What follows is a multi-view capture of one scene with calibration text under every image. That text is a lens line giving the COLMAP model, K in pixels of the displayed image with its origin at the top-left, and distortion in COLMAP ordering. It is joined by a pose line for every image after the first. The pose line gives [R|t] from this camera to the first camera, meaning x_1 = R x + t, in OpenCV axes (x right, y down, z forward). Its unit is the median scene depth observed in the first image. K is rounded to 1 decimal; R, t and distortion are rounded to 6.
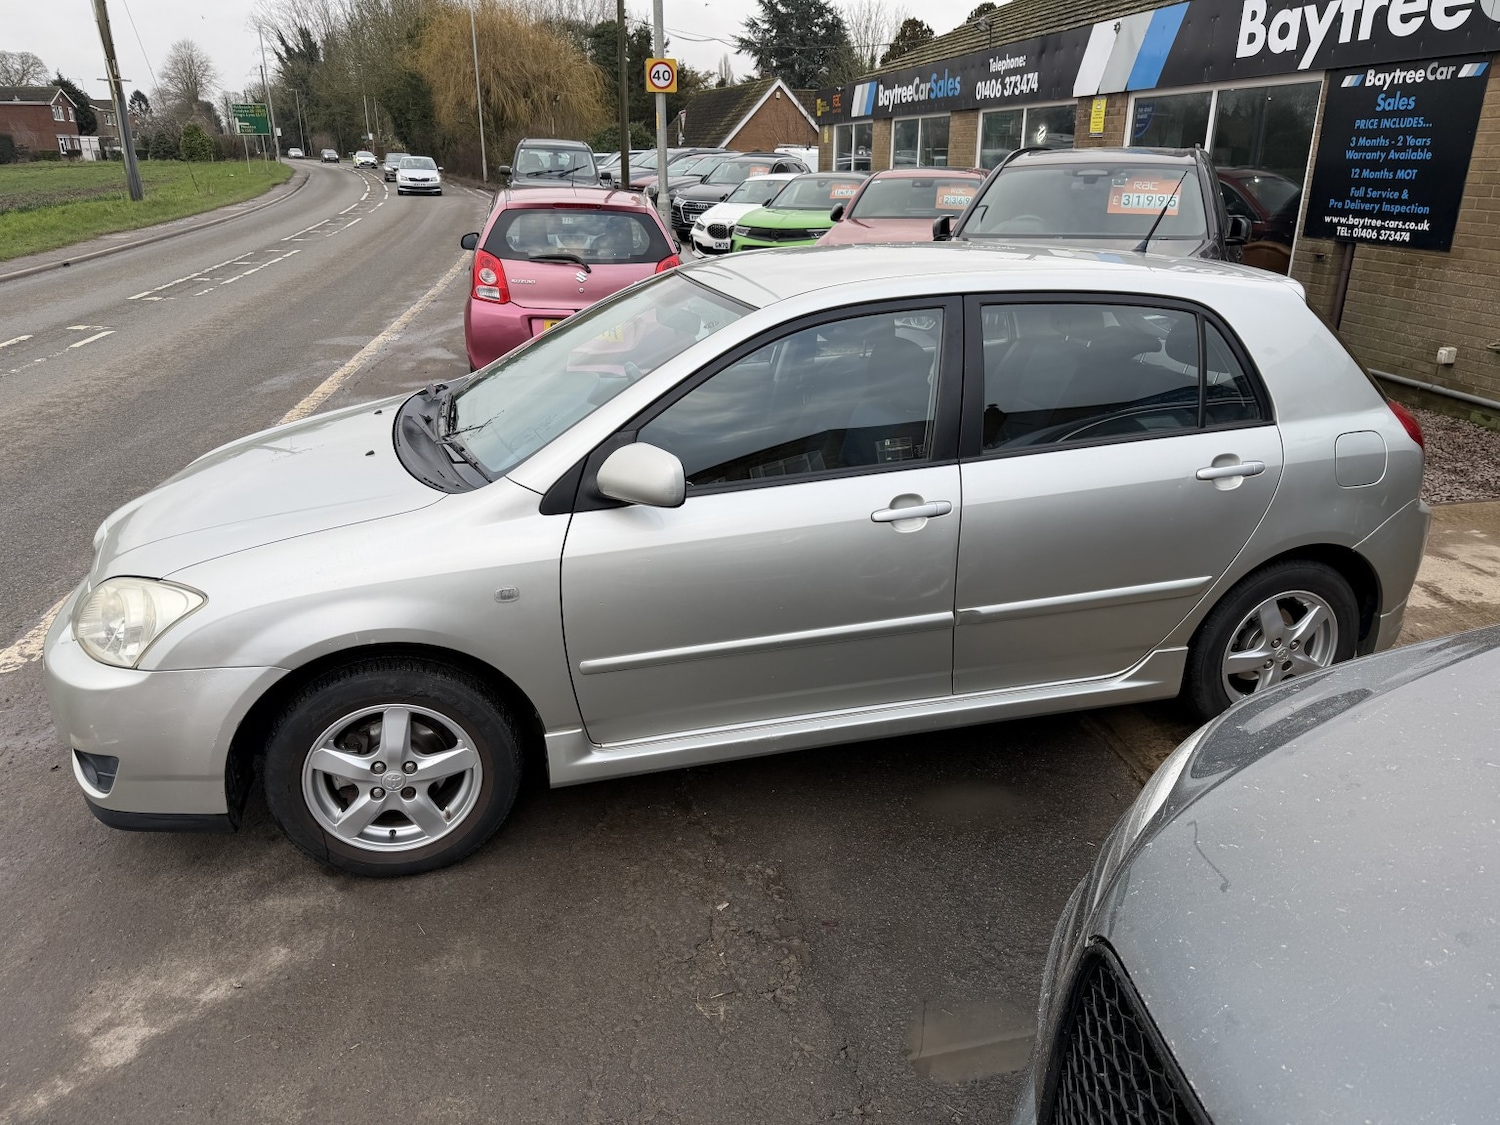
lens RADIAL K [[1068.1, 0, 778.6], [0, 1068.1, 559.5], [0, 0, 1]] dist [0.008765, -0.020497]
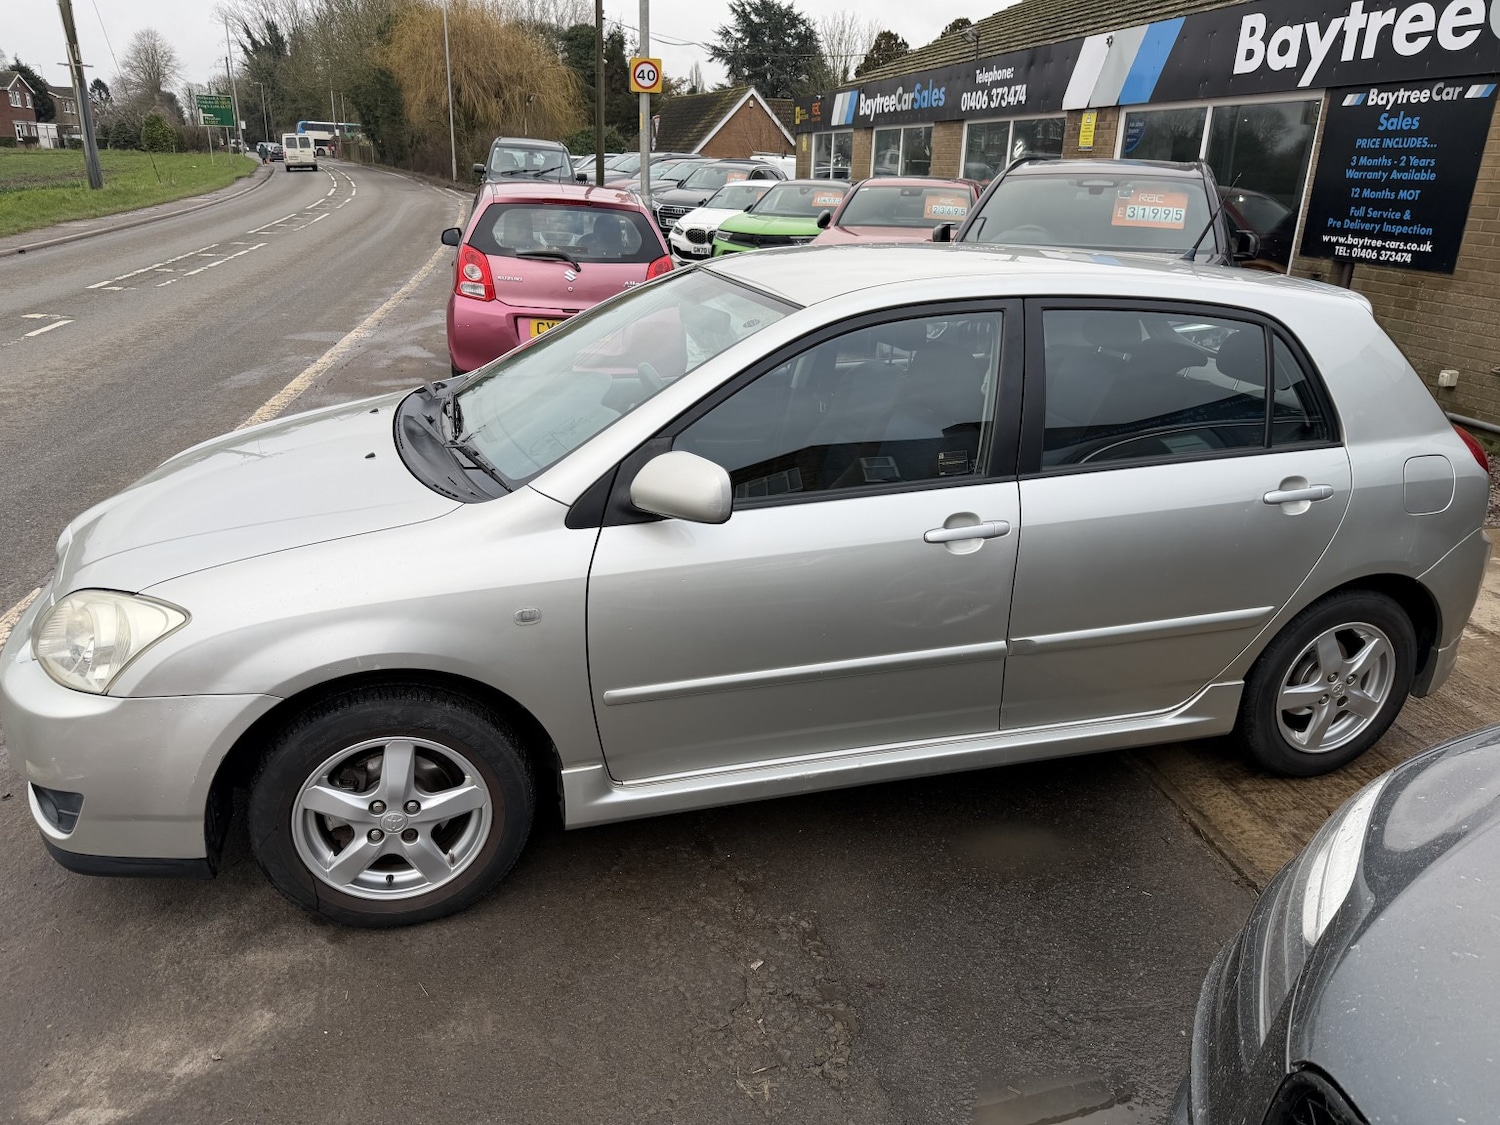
lens RADIAL K [[1069.2, 0, 772.3], [0, 1069.2, 559.8], [0, 0, 1]] dist [0.003662, -0.013800]
pose [[0.999358, 0.018670, 0.030590, -0.025865], [-0.018427, 0.999797, -0.008189, -0.003815], [-0.030737, 0.007620, 0.999498, 0.032155]]
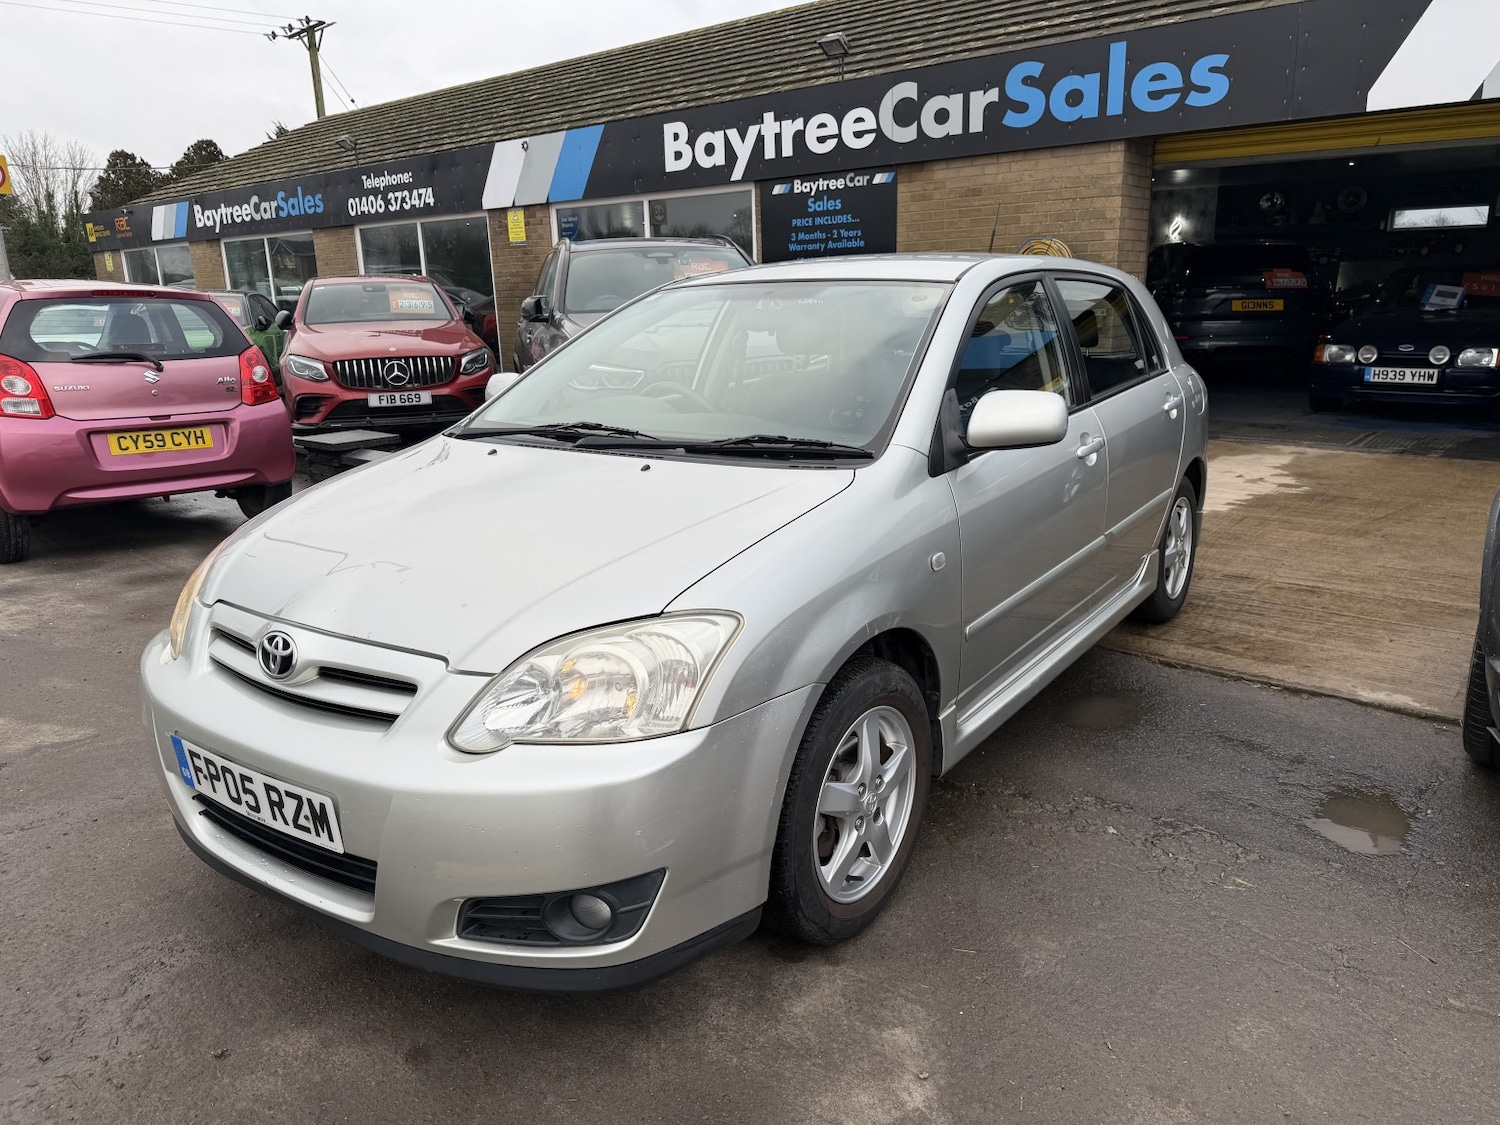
lens RADIAL K [[1038.9, 0, 779.9], [0, 1038.9, 563.0], [0, 0, 1]] dist [0.049662, -0.074849]
pose [[0.771016, -0.180114, 0.610814, -0.308060], [0.248450, 0.968237, -0.028103, 0.008662], [-0.586351, 0.173425, 0.791275, 0.120708]]
